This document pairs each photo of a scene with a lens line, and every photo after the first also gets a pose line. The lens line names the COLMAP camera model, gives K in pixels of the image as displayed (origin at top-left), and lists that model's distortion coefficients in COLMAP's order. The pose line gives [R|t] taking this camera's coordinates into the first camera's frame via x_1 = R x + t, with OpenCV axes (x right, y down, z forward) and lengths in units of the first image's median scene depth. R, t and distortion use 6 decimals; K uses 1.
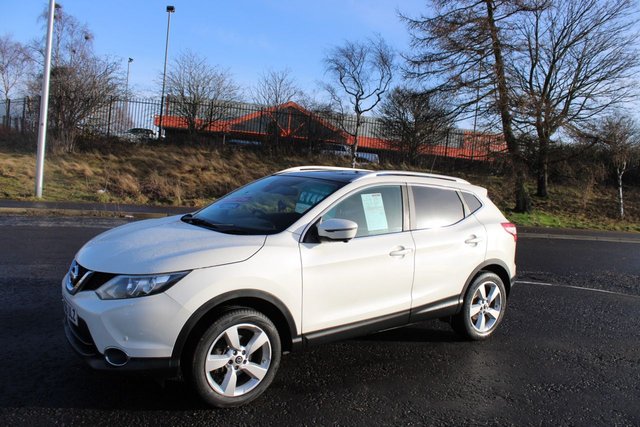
lens RADIAL K [[531.1, 0, 322.8], [0, 531.1, 210.1], [0, 0, 1]] dist [-0.166001, 0.151718]
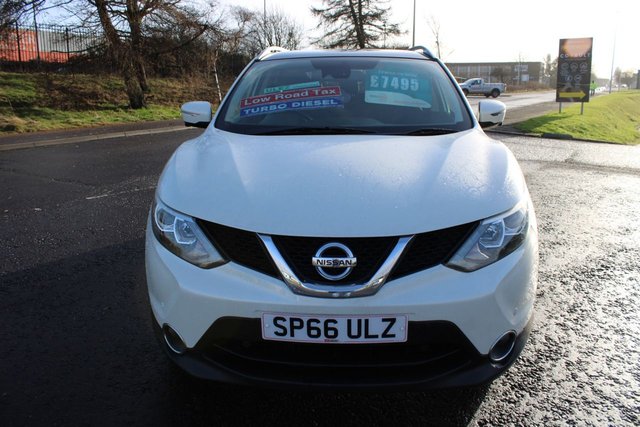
lens RADIAL K [[531.1, 0, 322.8], [0, 531.1, 210.1], [0, 0, 1]] dist [-0.166001, 0.151718]
pose [[0.645118, -0.250827, 0.721740, -0.175305], [0.107023, 0.964934, 0.239684, -0.009307], [-0.756551, -0.077382, 0.649340, 0.141140]]
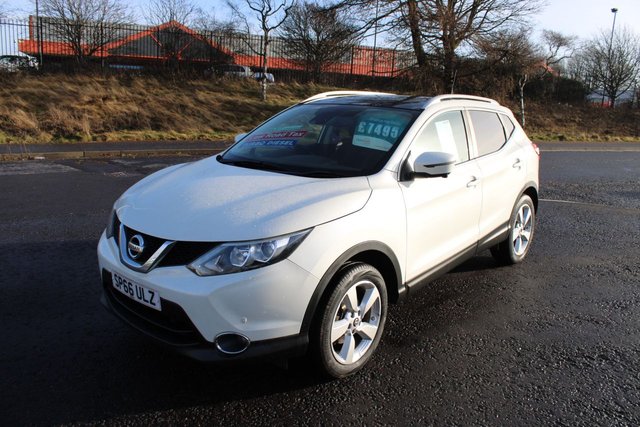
lens RADIAL K [[531.1, 0, 322.8], [0, 531.1, 210.1], [0, 0, 1]] dist [-0.166001, 0.151718]
pose [[0.974440, -0.086222, 0.207443, -0.076069], [0.054214, 0.986376, 0.155314, -0.007675], [-0.218008, -0.140098, 0.965839, 0.037230]]
